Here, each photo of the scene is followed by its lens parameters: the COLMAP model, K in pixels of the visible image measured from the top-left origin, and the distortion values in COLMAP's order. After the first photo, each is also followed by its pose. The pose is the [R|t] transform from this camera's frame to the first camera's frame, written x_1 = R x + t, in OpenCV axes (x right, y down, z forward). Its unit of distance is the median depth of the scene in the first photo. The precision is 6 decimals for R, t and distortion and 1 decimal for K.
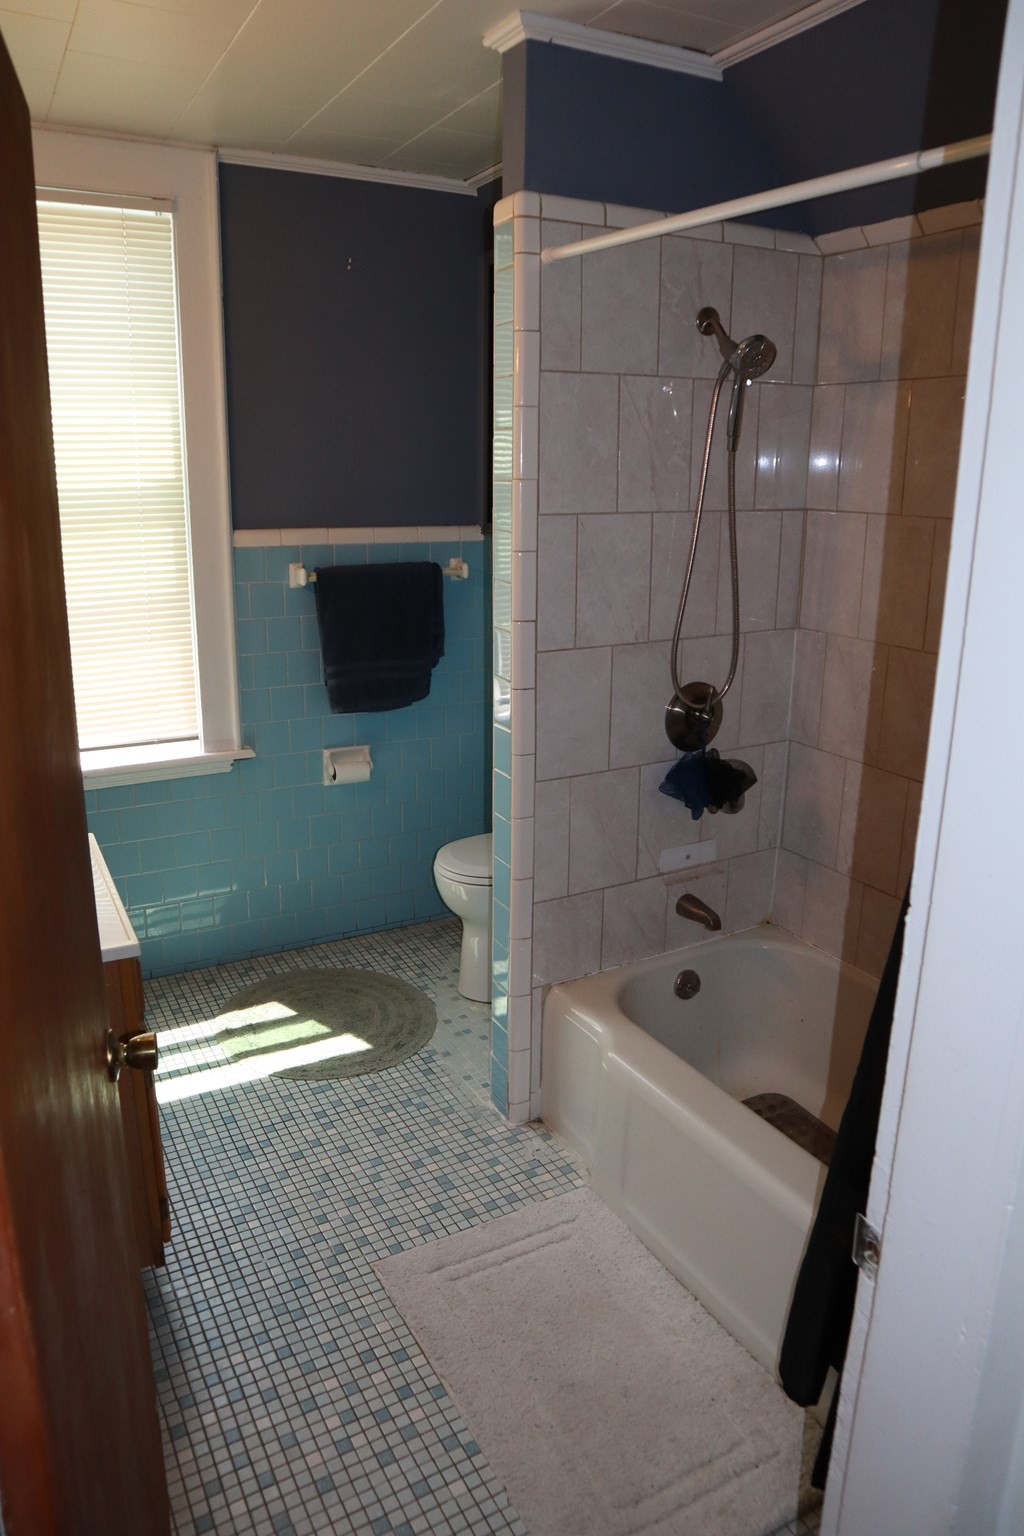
lens RADIAL K [[1058.9, 0, 511.3], [0, 1058.9, 767.8], [0, 0, 1]] dist [-0.124194, 0.069898]
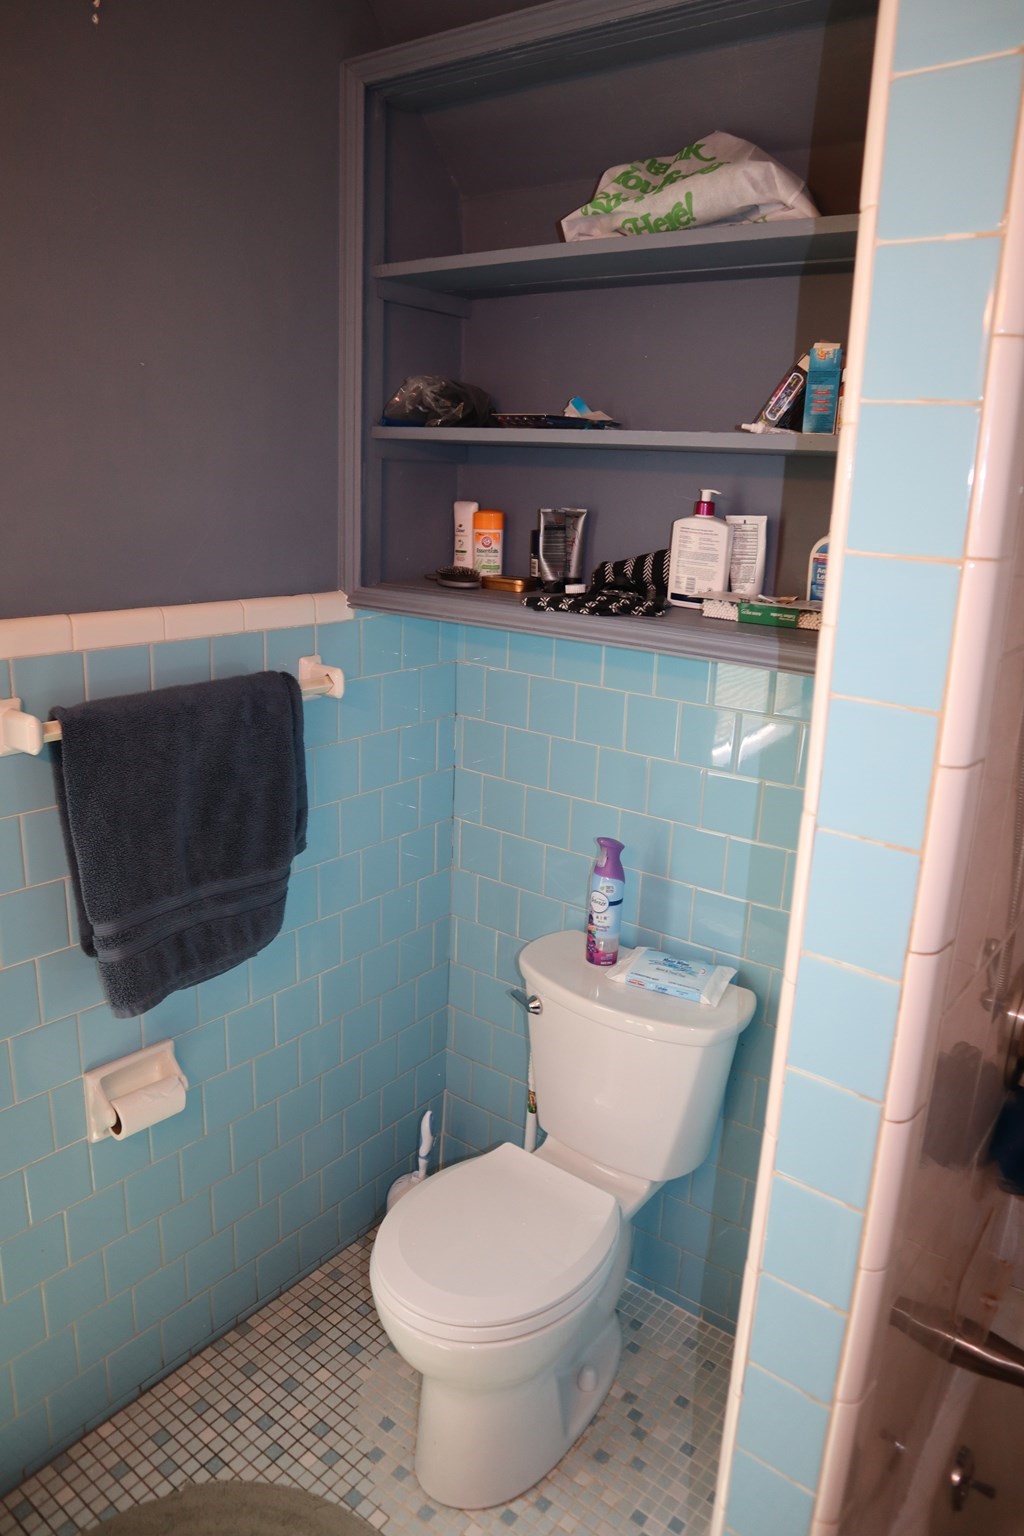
lens RADIAL K [[1058.9, 0, 514.8], [0, 1058.9, 760.1], [0, 0, 1]] dist [-0.124194, 0.069898]
pose [[0.914442, -0.080486, 0.396634, -0.173440], [0.081851, 0.996553, 0.013516, -0.149733], [-0.396354, 0.020105, 0.917877, 0.492567]]
